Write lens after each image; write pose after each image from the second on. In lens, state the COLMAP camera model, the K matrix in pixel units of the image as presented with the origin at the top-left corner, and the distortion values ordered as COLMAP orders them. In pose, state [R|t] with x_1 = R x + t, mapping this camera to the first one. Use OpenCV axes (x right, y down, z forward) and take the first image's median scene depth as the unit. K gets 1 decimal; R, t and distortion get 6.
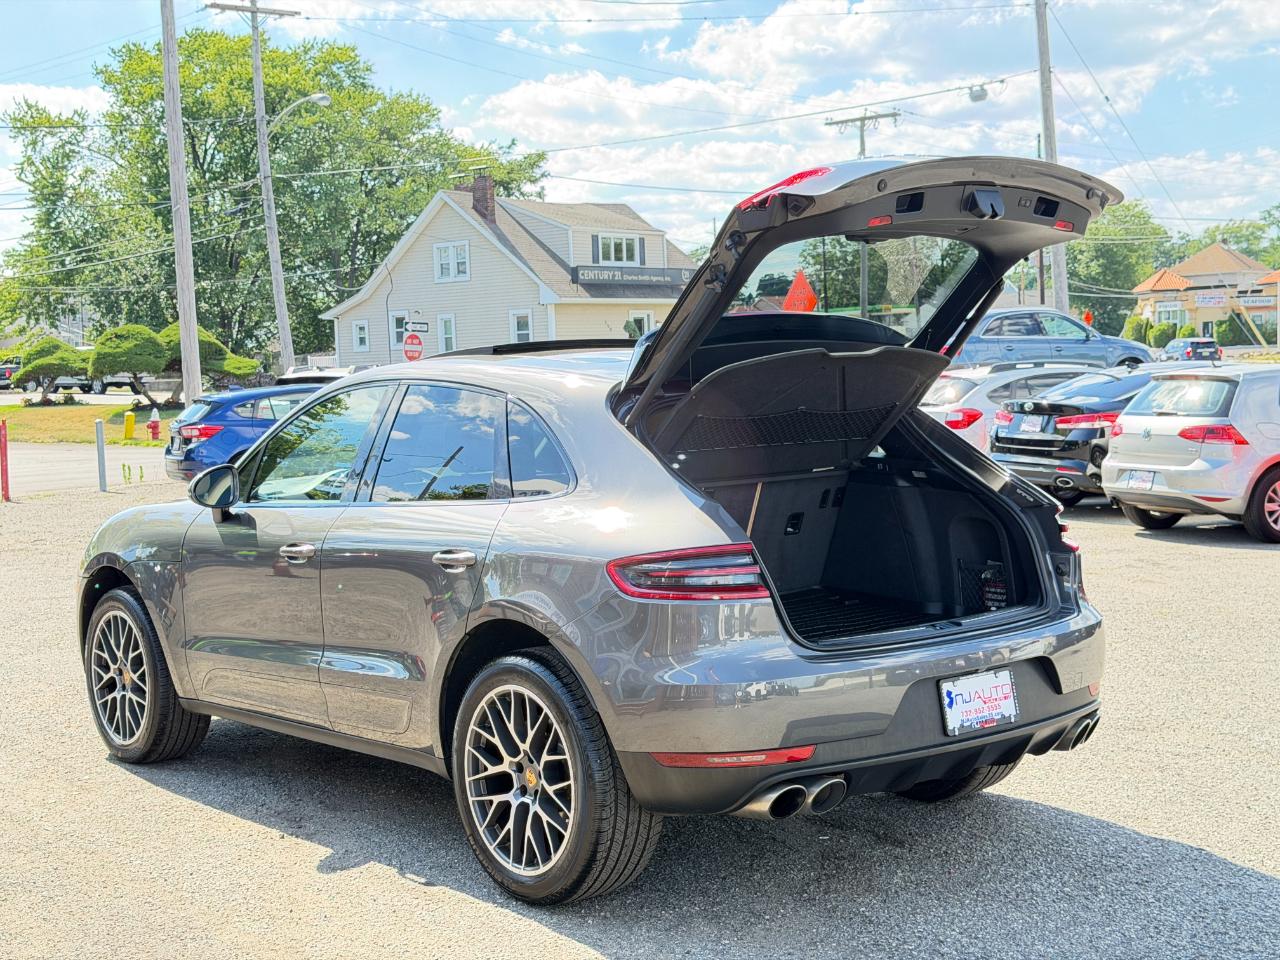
lens RADIAL K [[1801.7, 0, 640.0], [0, 1801.7, 480.0], [0, 0, 1]] dist [0.239869, -0.593112]
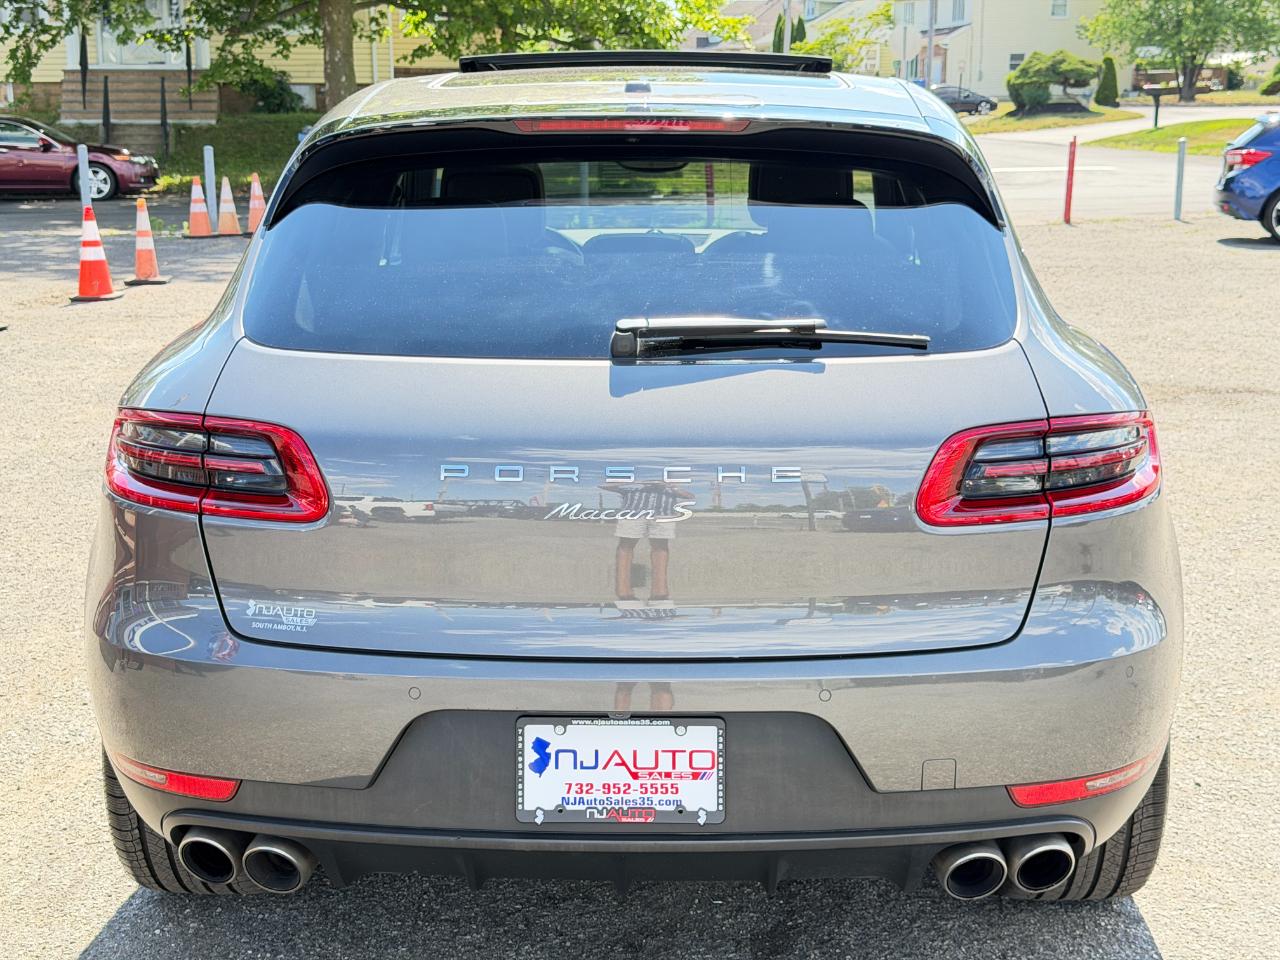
lens RADIAL K [[1801.7, 0, 640.0], [0, 1801.7, 480.0], [0, 0, 1]] dist [0.239869, -0.593112]
pose [[0.752864, 0.169116, -0.636078, 0.362565], [-0.069136, 0.981399, 0.179098, -0.039127], [0.654534, -0.090861, 0.750553, 0.441037]]
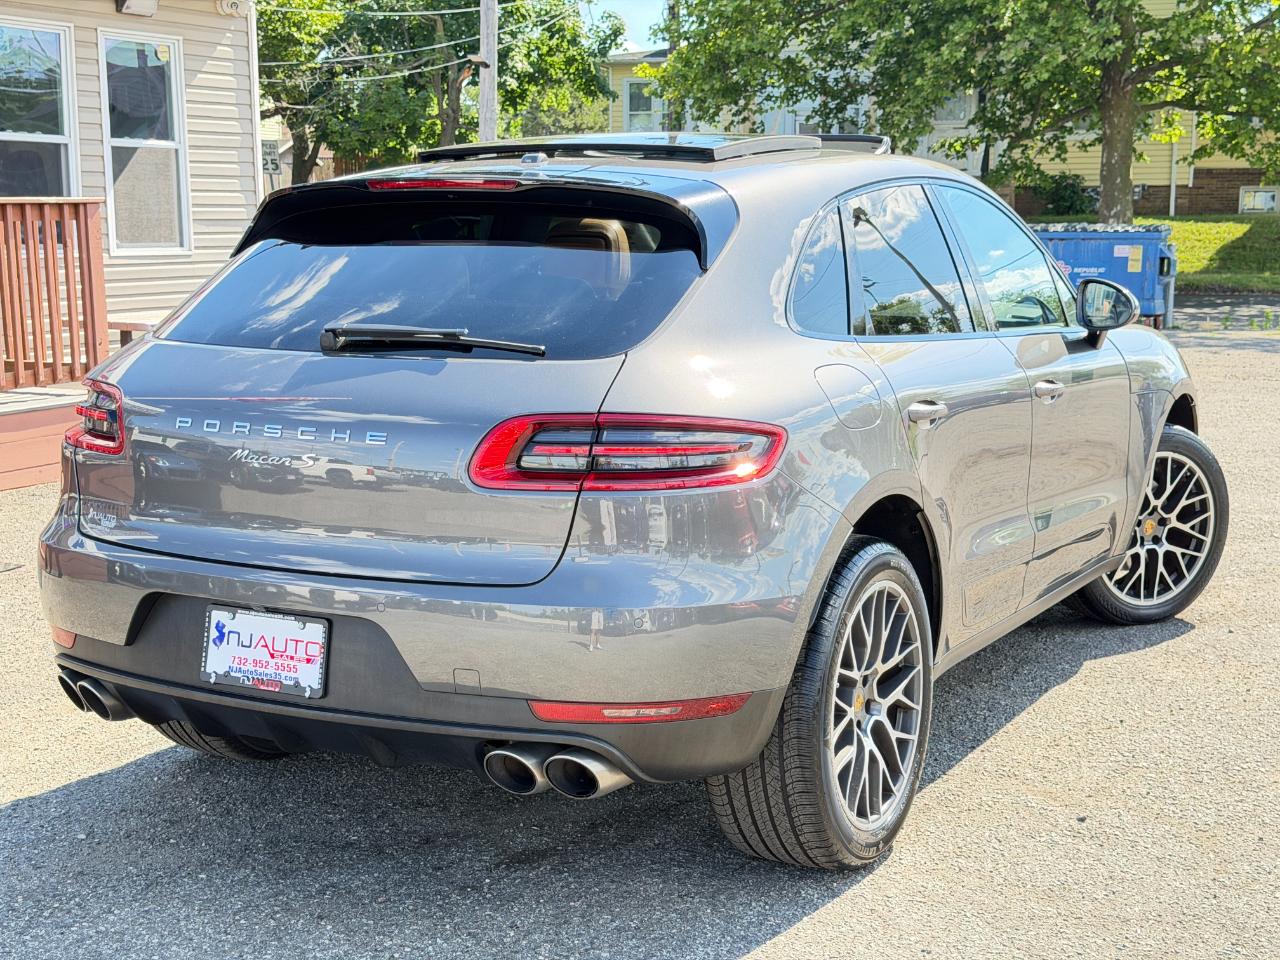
lens RADIAL K [[1801.7, 0, 640.0], [0, 1801.7, 480.0], [0, 0, 1]] dist [0.239869, -0.593112]
pose [[0.370257, 0.176100, -0.912085, 0.623404], [-0.077772, 0.984296, 0.158471, -0.048291], [0.925668, 0.012260, 0.378138, 0.617407]]
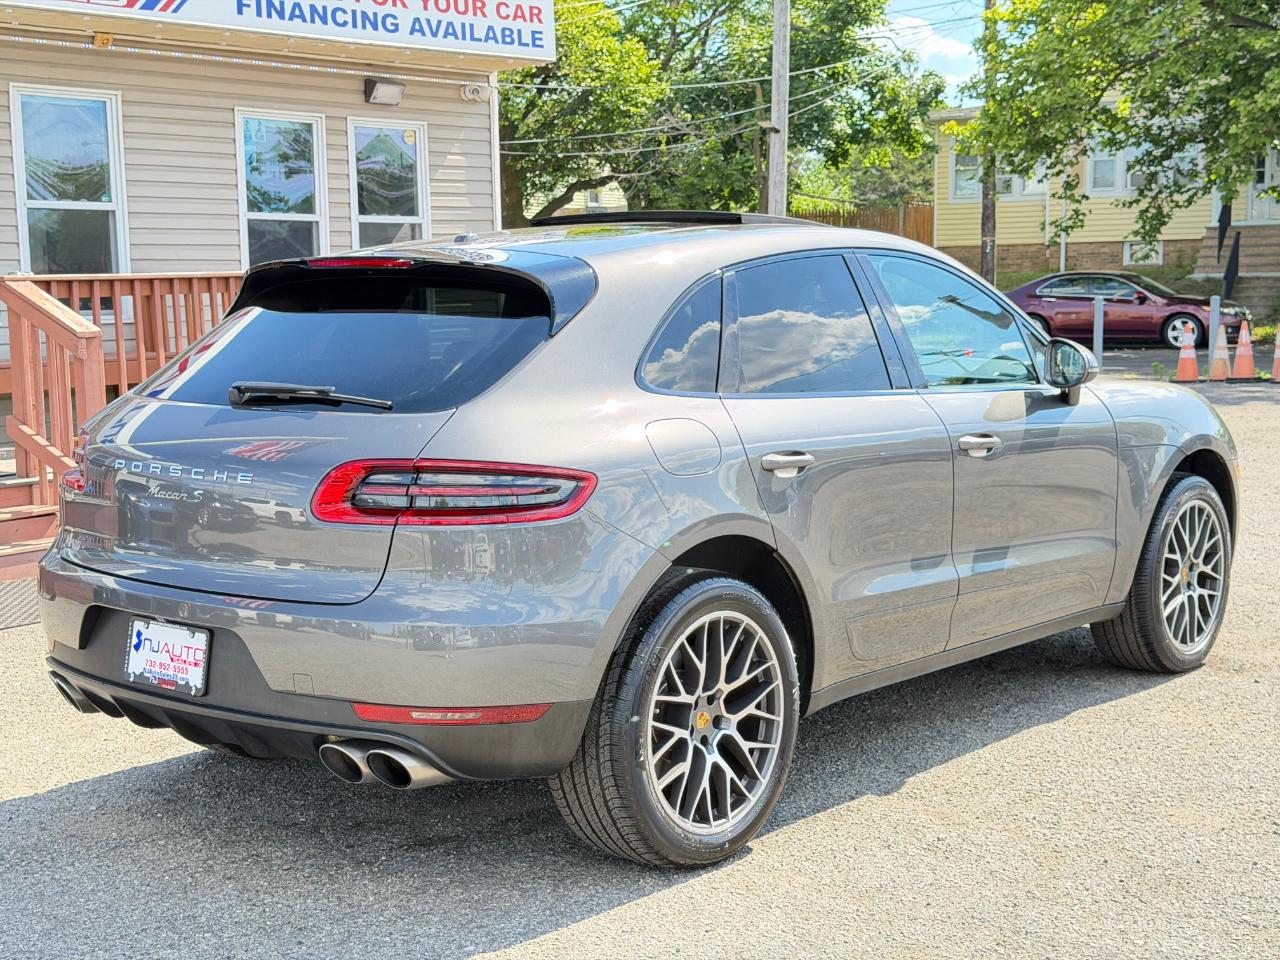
lens RADIAL K [[1801.7, 0, 640.0], [0, 1801.7, 480.0], [0, 0, 1]] dist [0.239869, -0.593112]
pose [[0.172338, 0.151118, -0.973377, 0.740887], [-0.059584, 0.987952, 0.142832, -0.067000], [0.983234, 0.033382, 0.179266, 0.755985]]
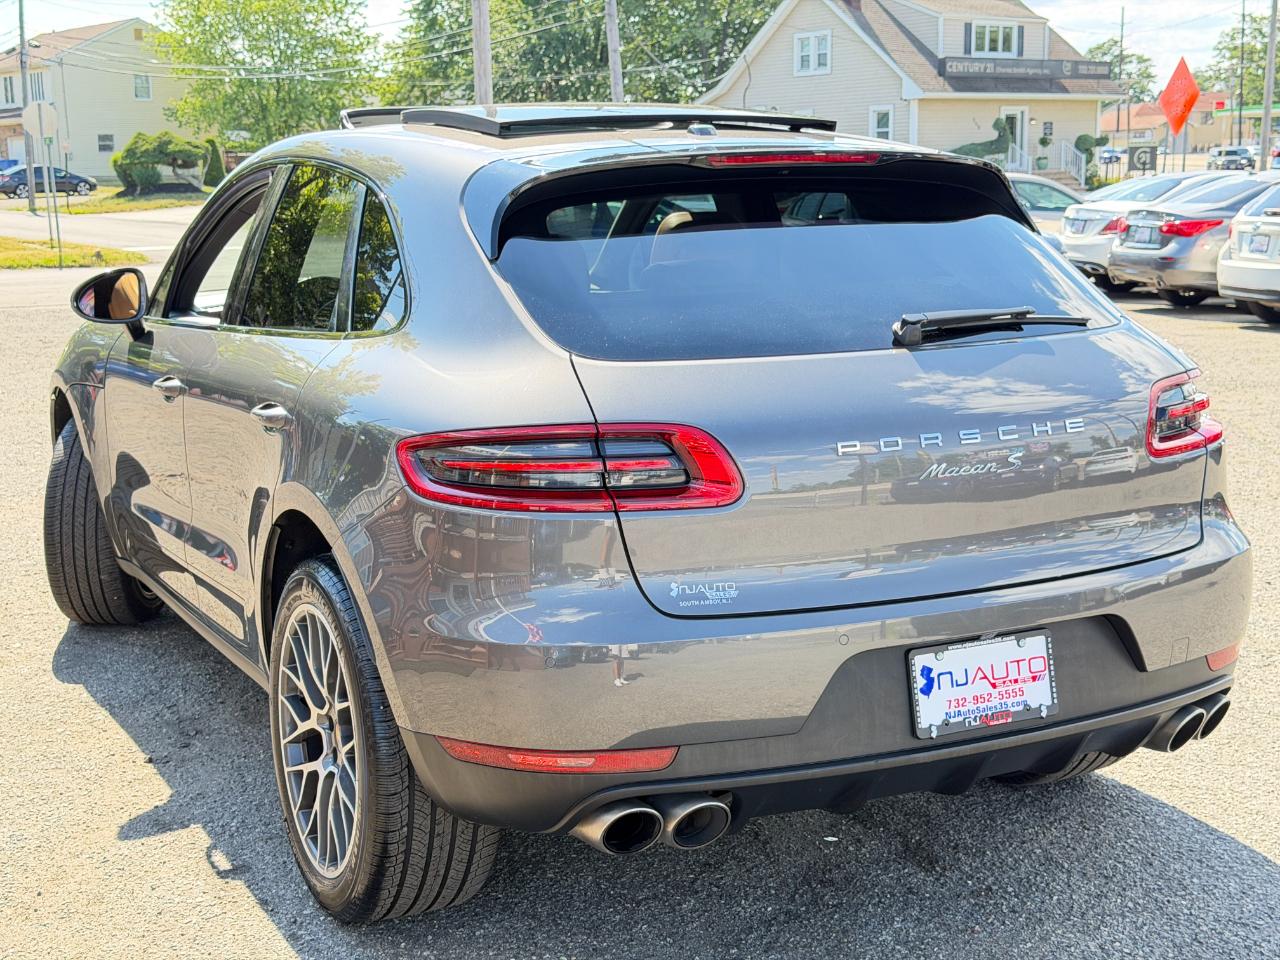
lens RADIAL K [[1801.7, 0, 640.0], [0, 1801.7, 480.0], [0, 0, 1]] dist [0.239869, -0.593112]
pose [[0.977654, 0.053936, -0.203182, 0.138434], [-0.031859, 0.993376, 0.110403, -0.010305], [0.207791, -0.101463, 0.972897, 0.262792]]
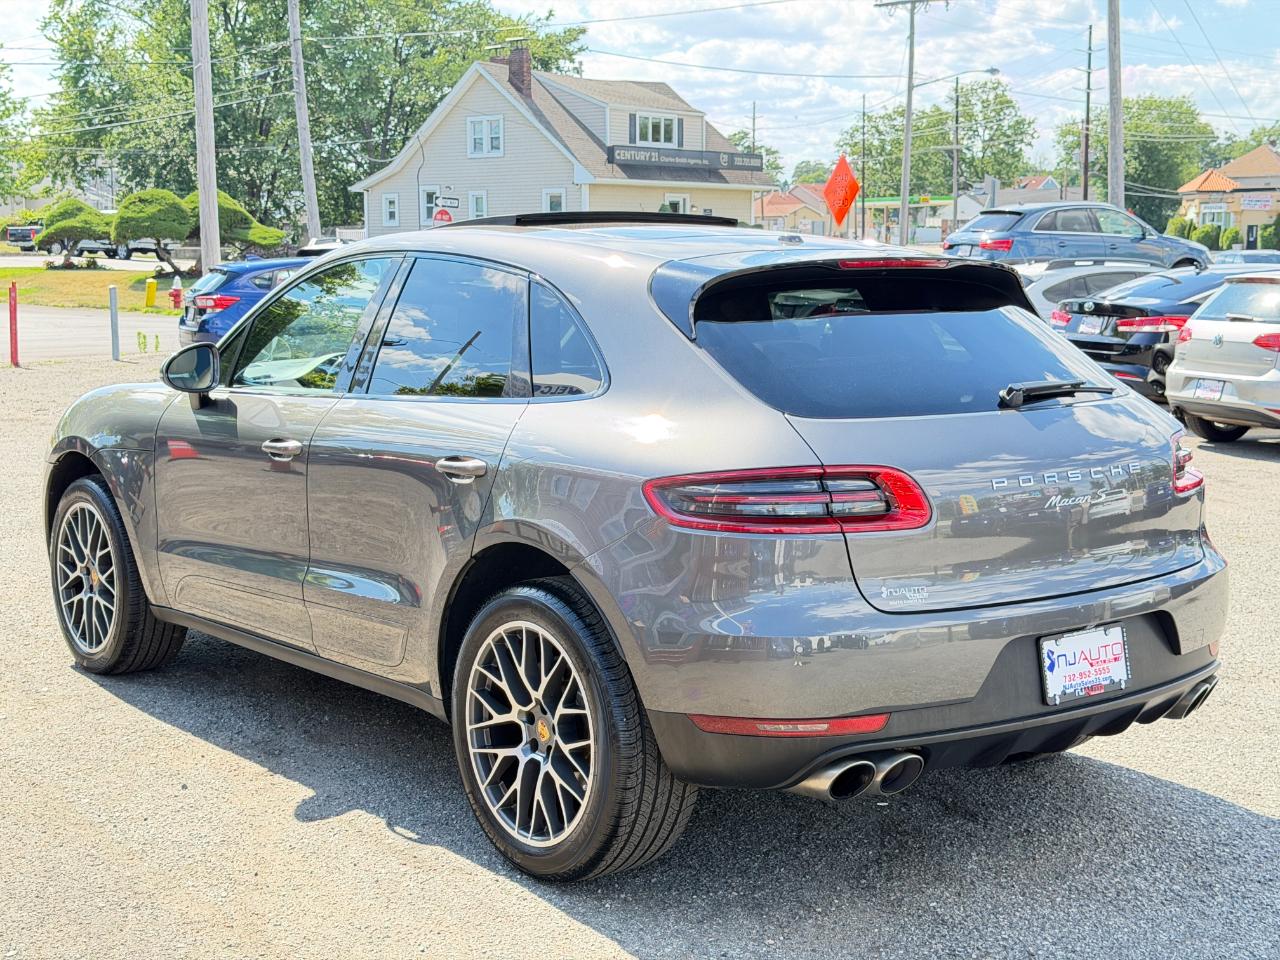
lens RADIAL K [[1801.7, 0, 640.0], [0, 1801.7, 480.0], [0, 0, 1]] dist [0.239869, -0.593112]
pose [[0.999224, 0.037042, -0.013399, -0.005971], [-0.036132, 0.997372, 0.062806, -0.004855], [0.015690, -0.062273, 0.997936, 0.121943]]
